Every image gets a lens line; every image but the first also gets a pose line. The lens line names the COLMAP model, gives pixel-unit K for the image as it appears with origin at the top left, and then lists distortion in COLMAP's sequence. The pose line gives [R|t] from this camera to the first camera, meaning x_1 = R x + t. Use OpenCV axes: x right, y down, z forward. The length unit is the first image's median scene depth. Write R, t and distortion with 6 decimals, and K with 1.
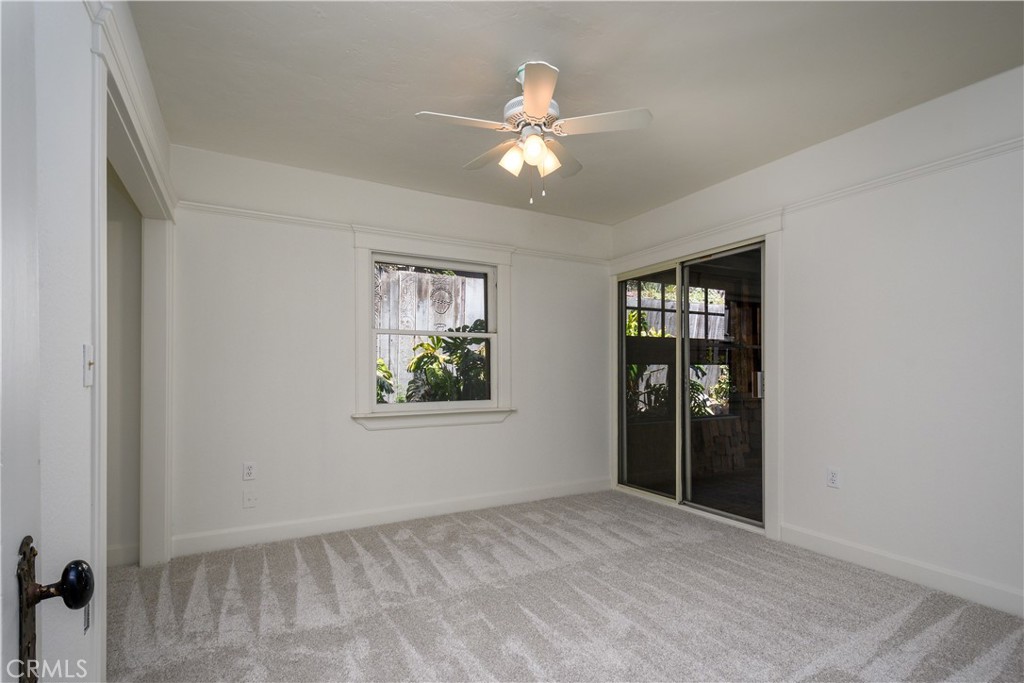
lens RADIAL K [[478.5, 0, 504.3], [0, 478.5, 362.3], [0, 0, 1]] dist [0.011849, -0.008778]
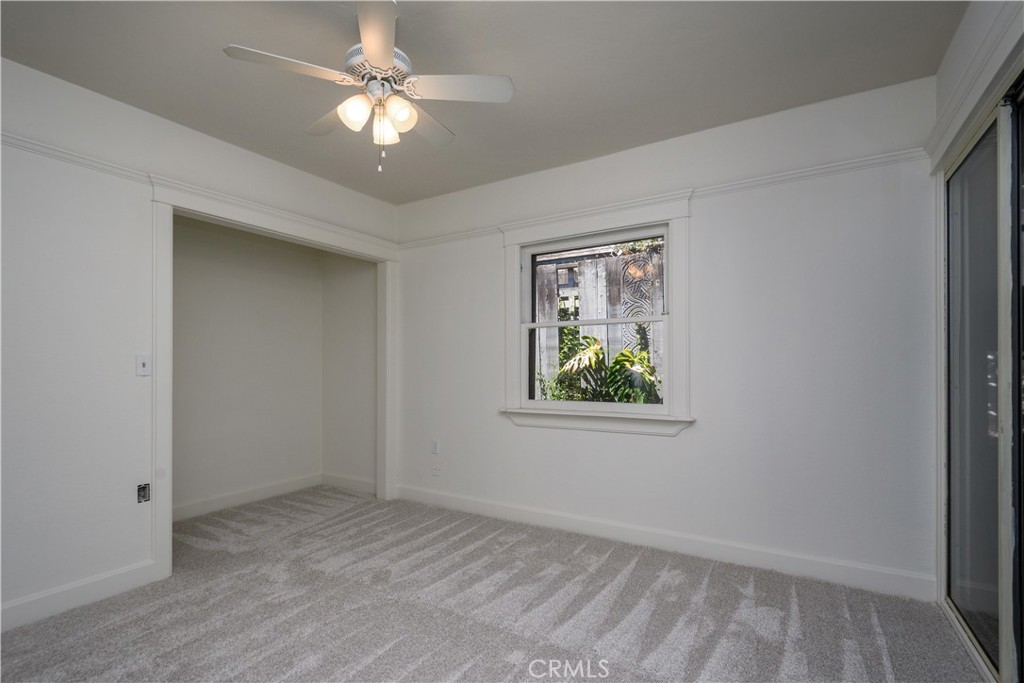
lens RADIAL K [[478.5, 0, 504.3], [0, 478.5, 362.3], [0, 0, 1]] dist [0.011849, -0.008778]
pose [[0.489859, -0.006624, -0.871777, 0.533833], [0.023563, 0.999706, 0.005645, 0.001382], [0.871483, -0.023307, 0.489871, 0.446037]]
